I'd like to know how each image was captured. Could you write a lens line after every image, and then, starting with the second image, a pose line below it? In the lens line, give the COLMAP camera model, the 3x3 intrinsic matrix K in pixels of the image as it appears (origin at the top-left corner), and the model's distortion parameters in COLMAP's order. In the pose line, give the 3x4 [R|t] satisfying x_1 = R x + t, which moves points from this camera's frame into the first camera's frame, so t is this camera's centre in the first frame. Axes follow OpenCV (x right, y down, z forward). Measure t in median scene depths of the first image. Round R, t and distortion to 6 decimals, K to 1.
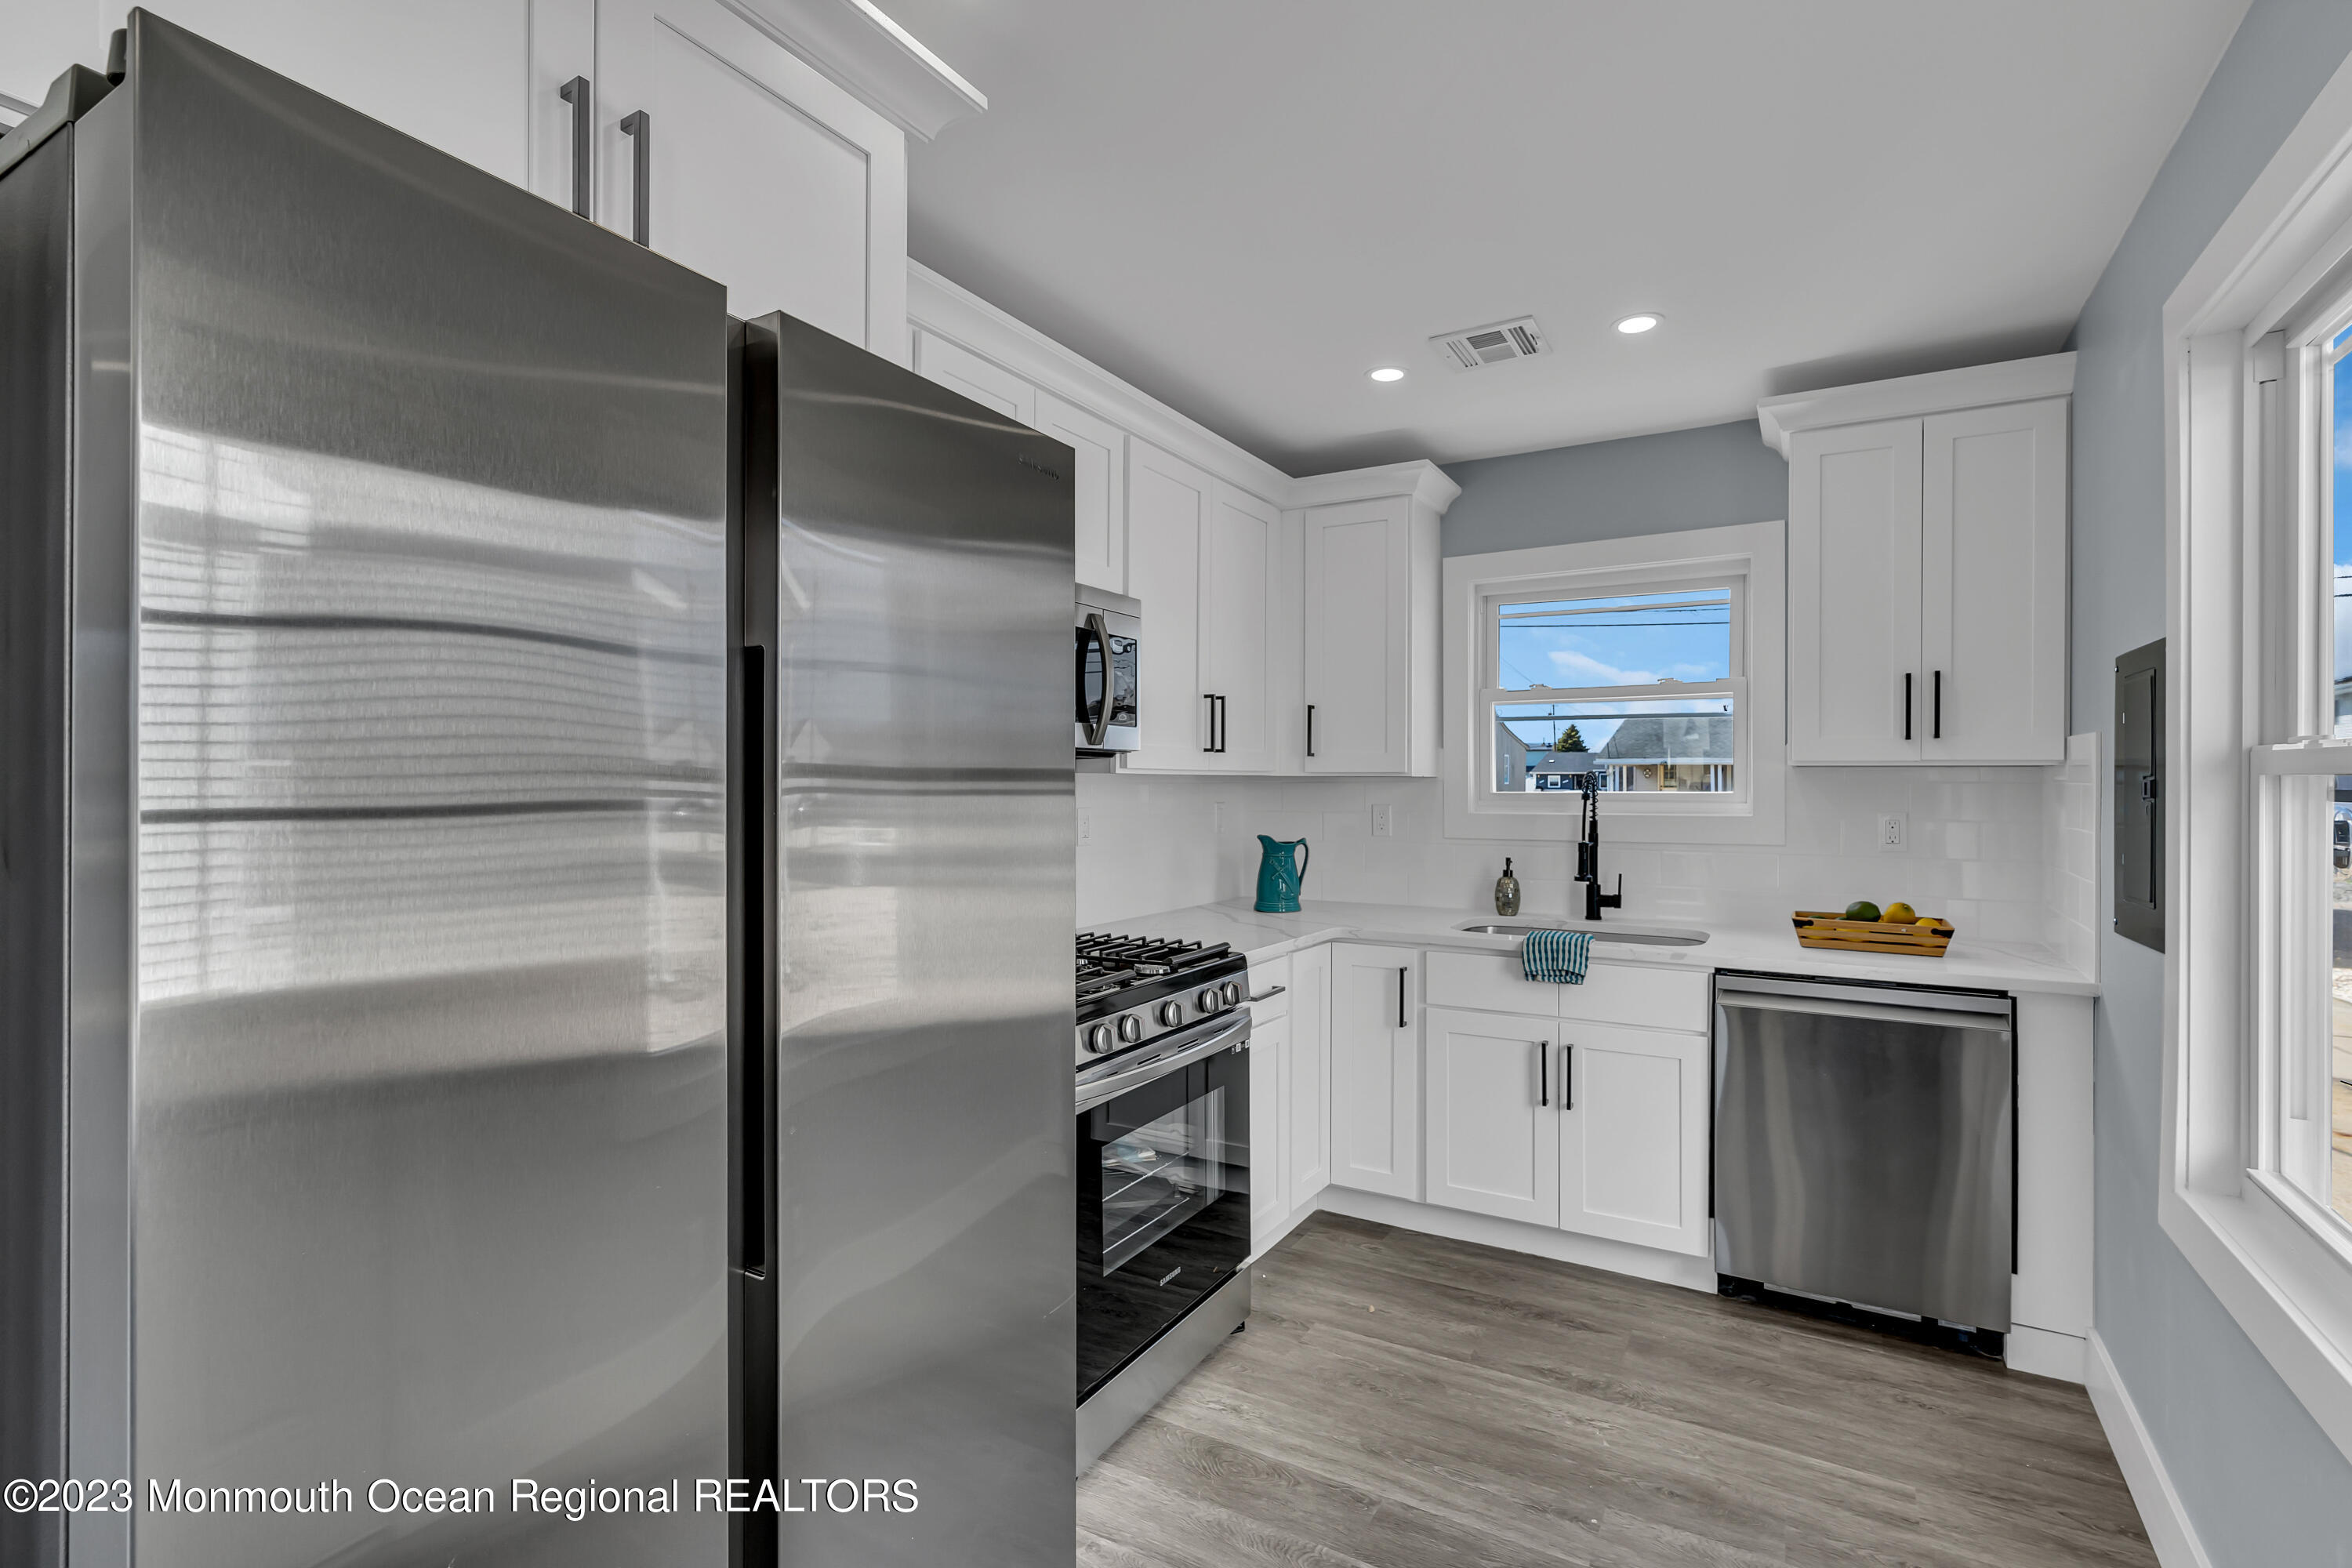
lens RADIAL K [[1066.9, 0, 1181.3], [0, 1066.9, 772.7], [0, 0, 1]] dist [-0.008070, 0.002219]
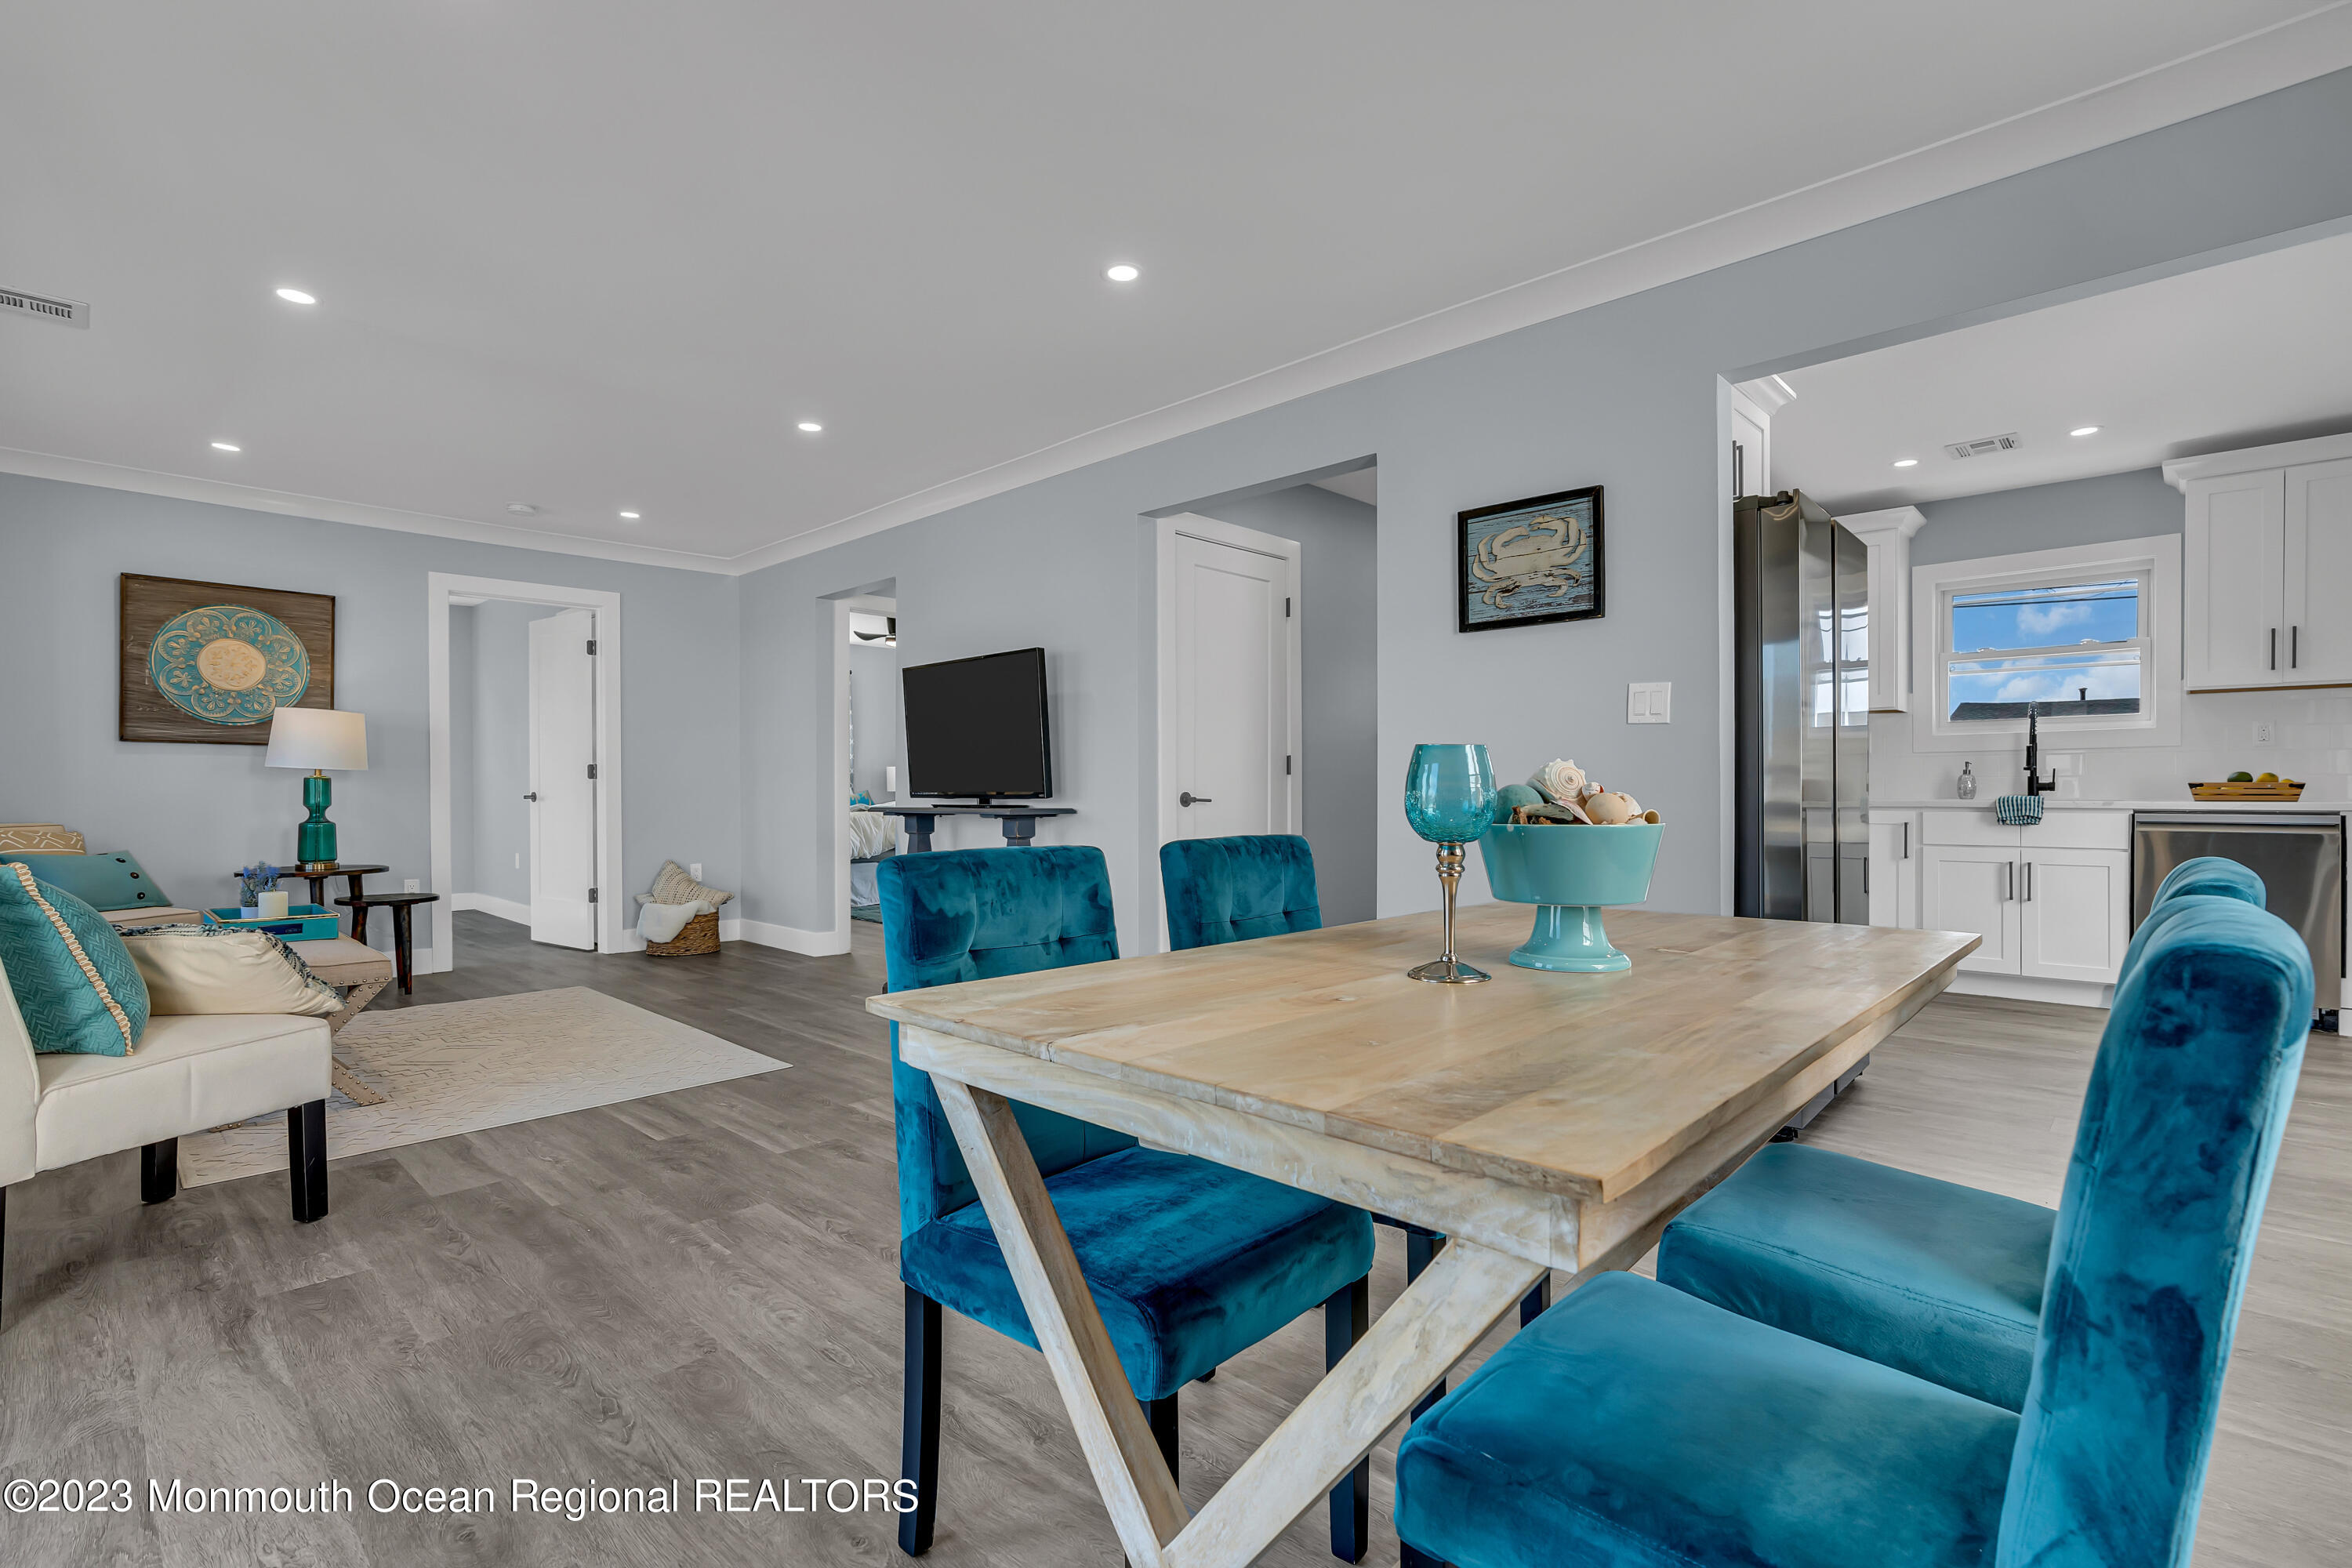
lens RADIAL K [[1066.9, 0, 1197.3], [0, 1066.9, 794.2], [0, 0, 1]] dist [-0.008070, 0.002219]
pose [[0.976558, -0.004377, -0.215208, -0.519571], [0.007053, 0.999907, 0.011669, 0.117508], [0.215137, -0.012913, 0.976499, -0.850942]]
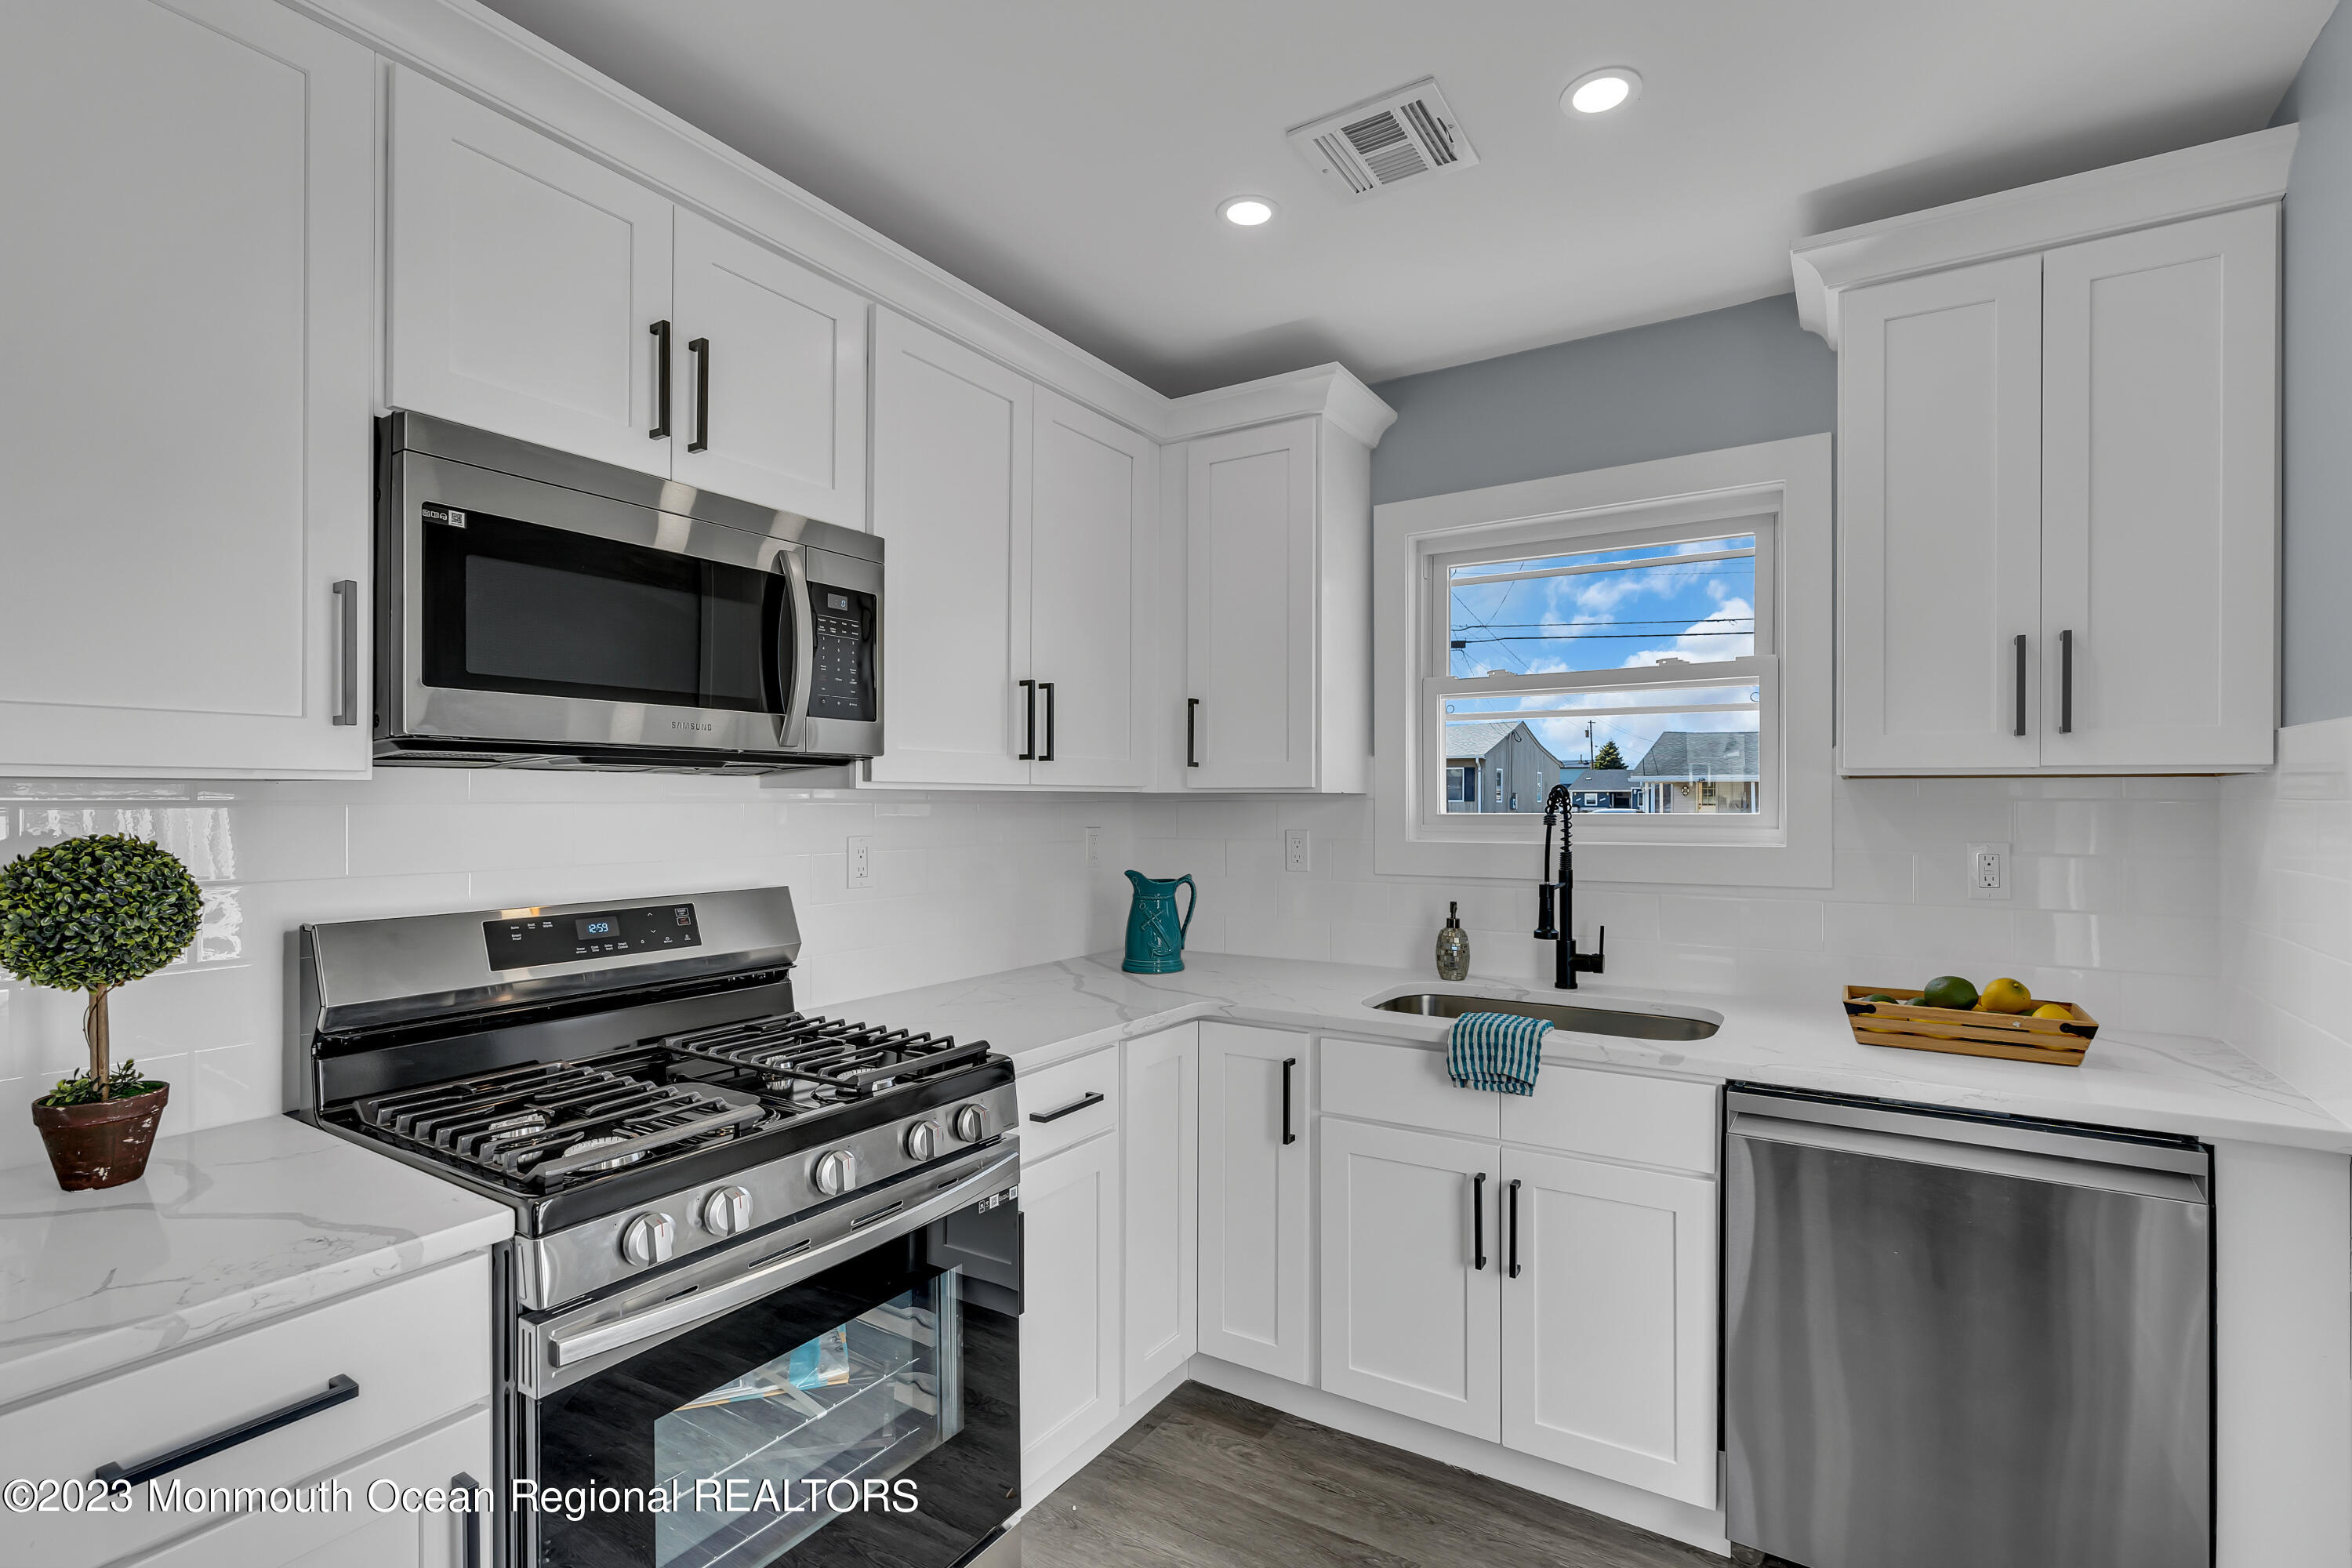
lens RADIAL K [[1066.9, 0, 1187.9], [0, 1066.9, 794.7], [0, 0, 1]] dist [-0.008070, 0.002219]
pose [[0.999609, -0.002136, -0.027880, 0.167029], [0.002211, 0.999994, 0.002680, 0.002814], [0.027874, -0.002741, 0.999608, 0.295849]]
